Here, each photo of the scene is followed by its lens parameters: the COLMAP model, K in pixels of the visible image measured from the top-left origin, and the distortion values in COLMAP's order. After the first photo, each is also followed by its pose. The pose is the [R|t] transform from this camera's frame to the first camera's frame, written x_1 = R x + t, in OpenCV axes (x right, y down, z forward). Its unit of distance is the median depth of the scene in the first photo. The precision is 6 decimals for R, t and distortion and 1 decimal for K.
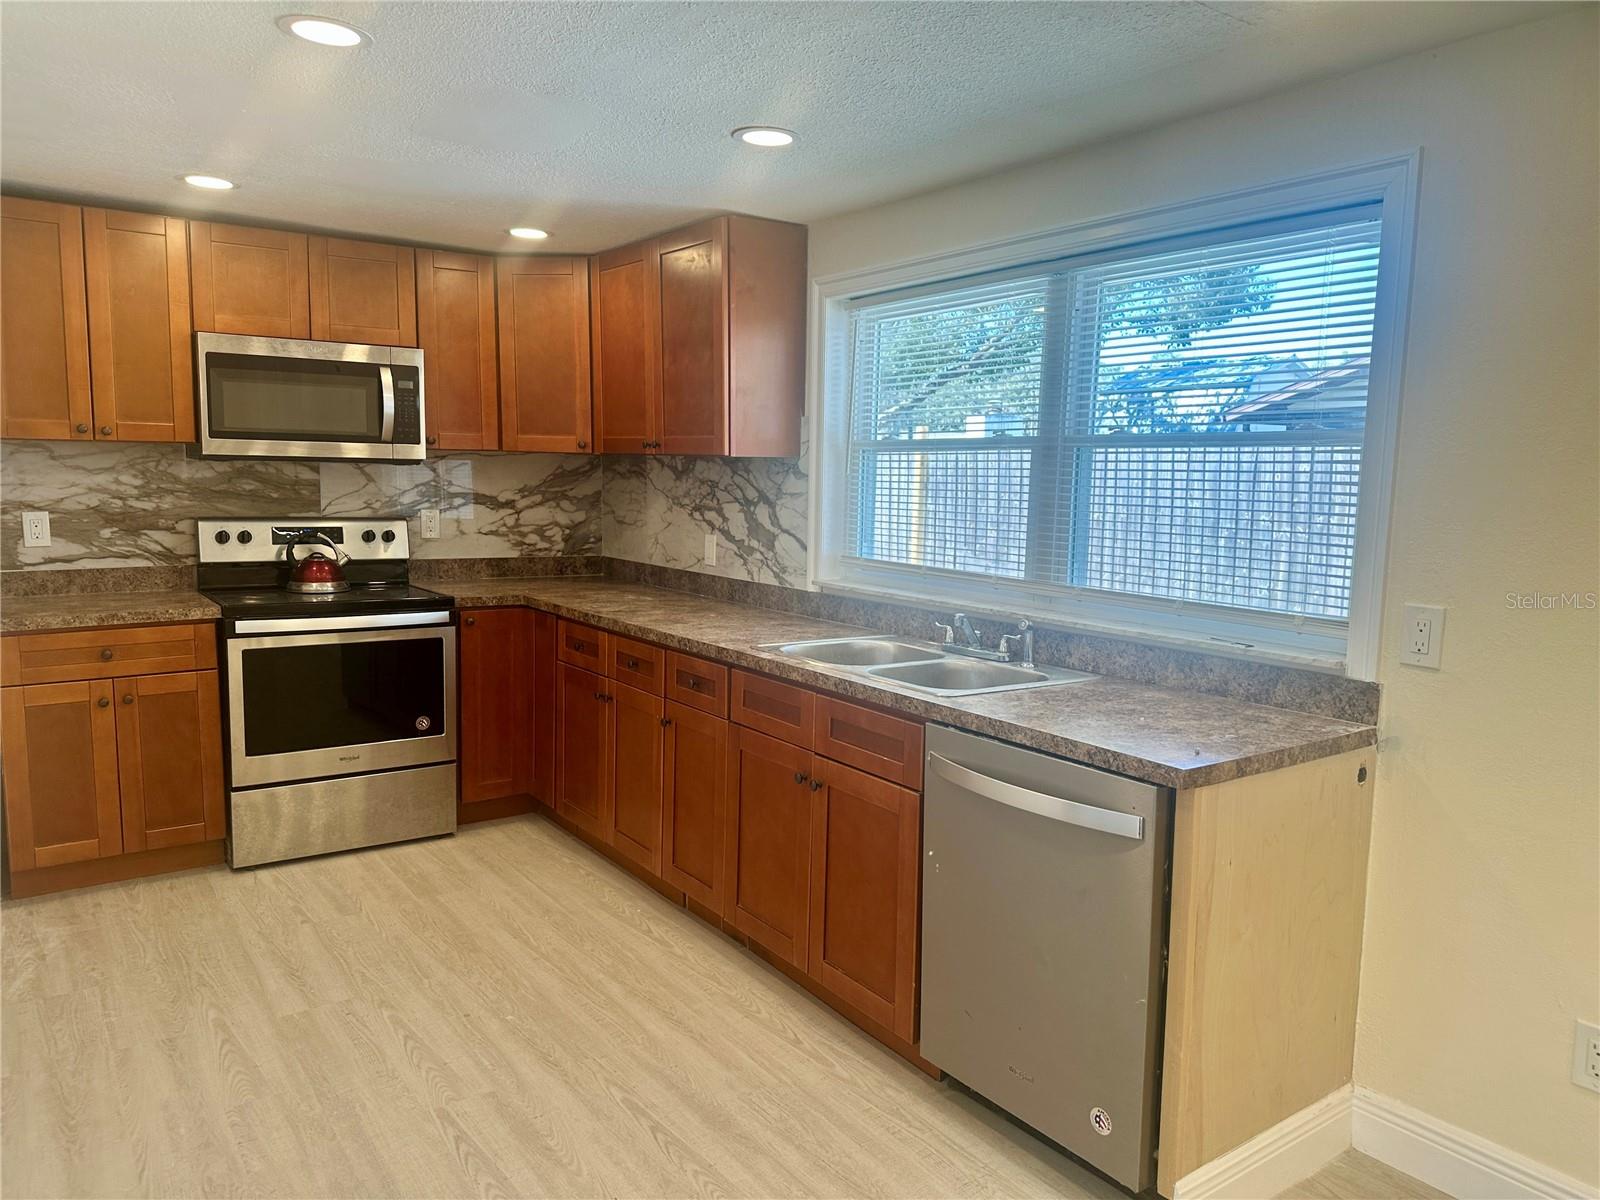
lens RADIAL K [[1128.9, 0, 810.8], [0, 1128.9, 602.8], [0, 0, 1]] dist [0.156156, -0.250774]
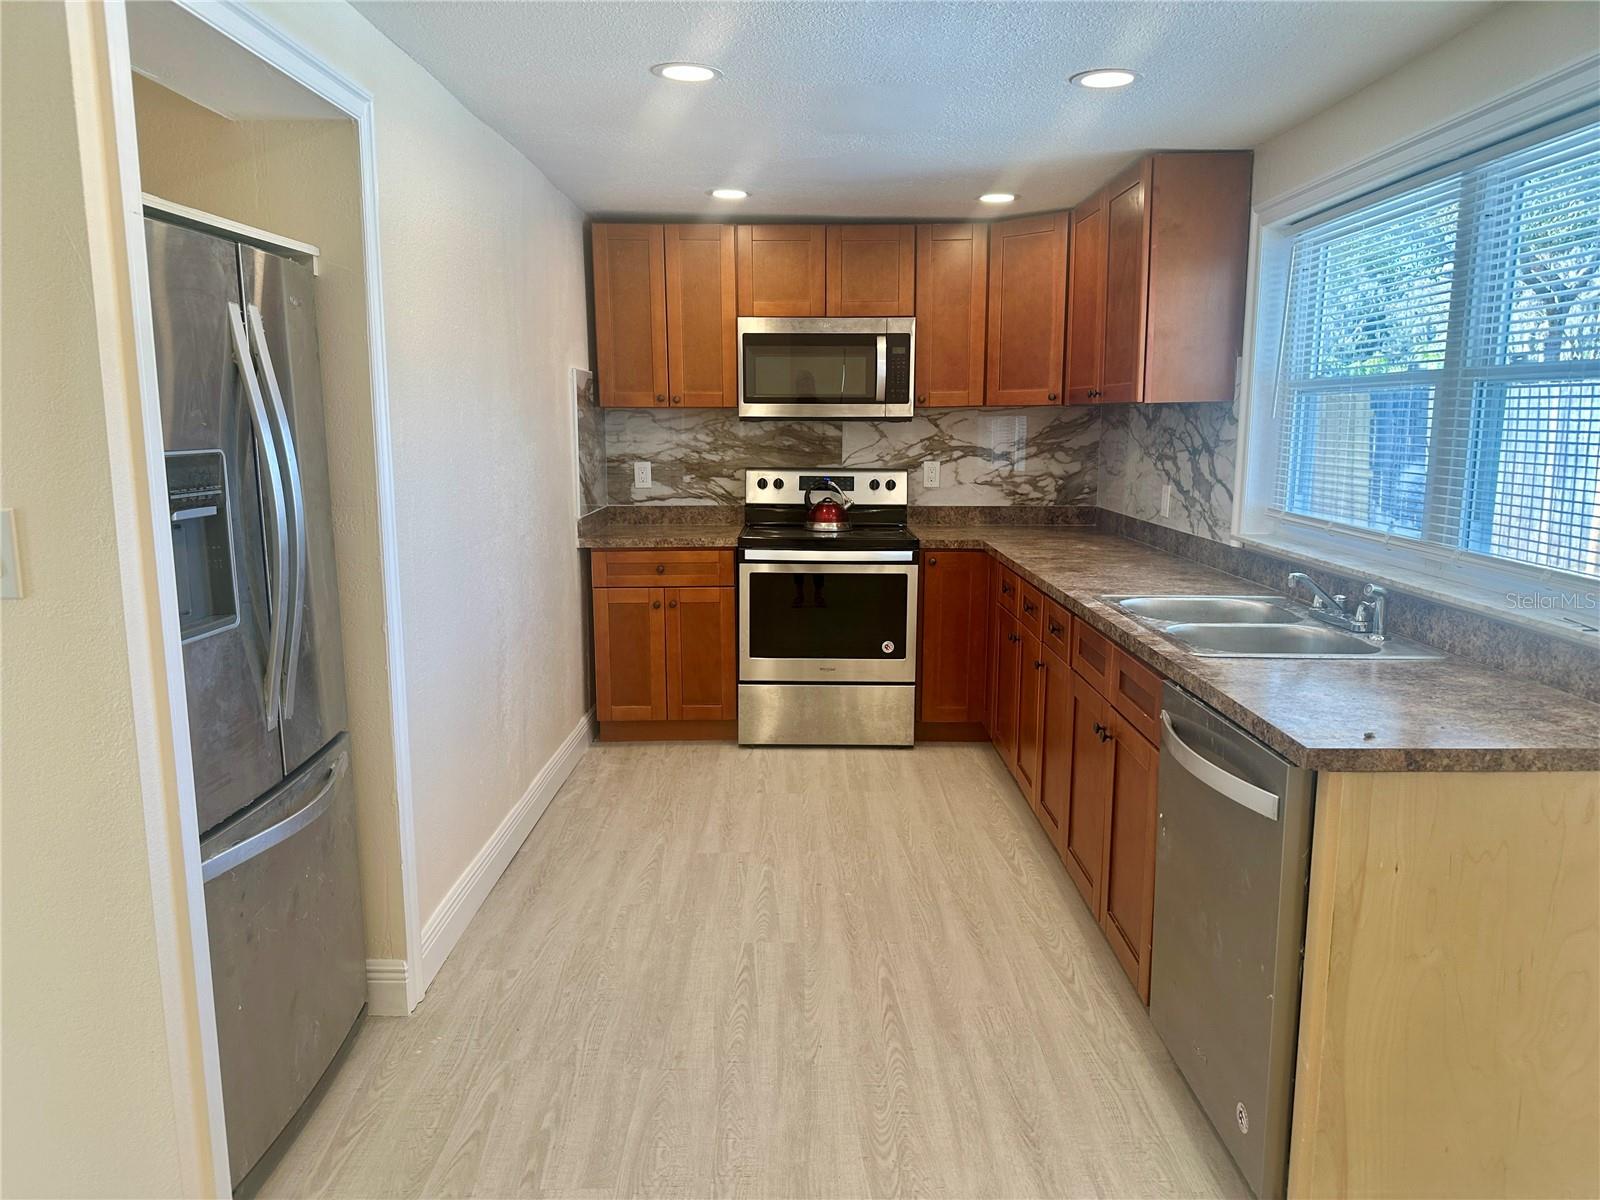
lens RADIAL K [[1128.9, 0, 810.8], [0, 1128.9, 602.8], [0, 0, 1]] dist [0.156156, -0.250774]
pose [[0.816357, 0.073834, -0.572809, 0.247422], [-0.051665, 0.997154, 0.054899, 0.002112], [0.575233, -0.015223, 0.817848, 0.025971]]
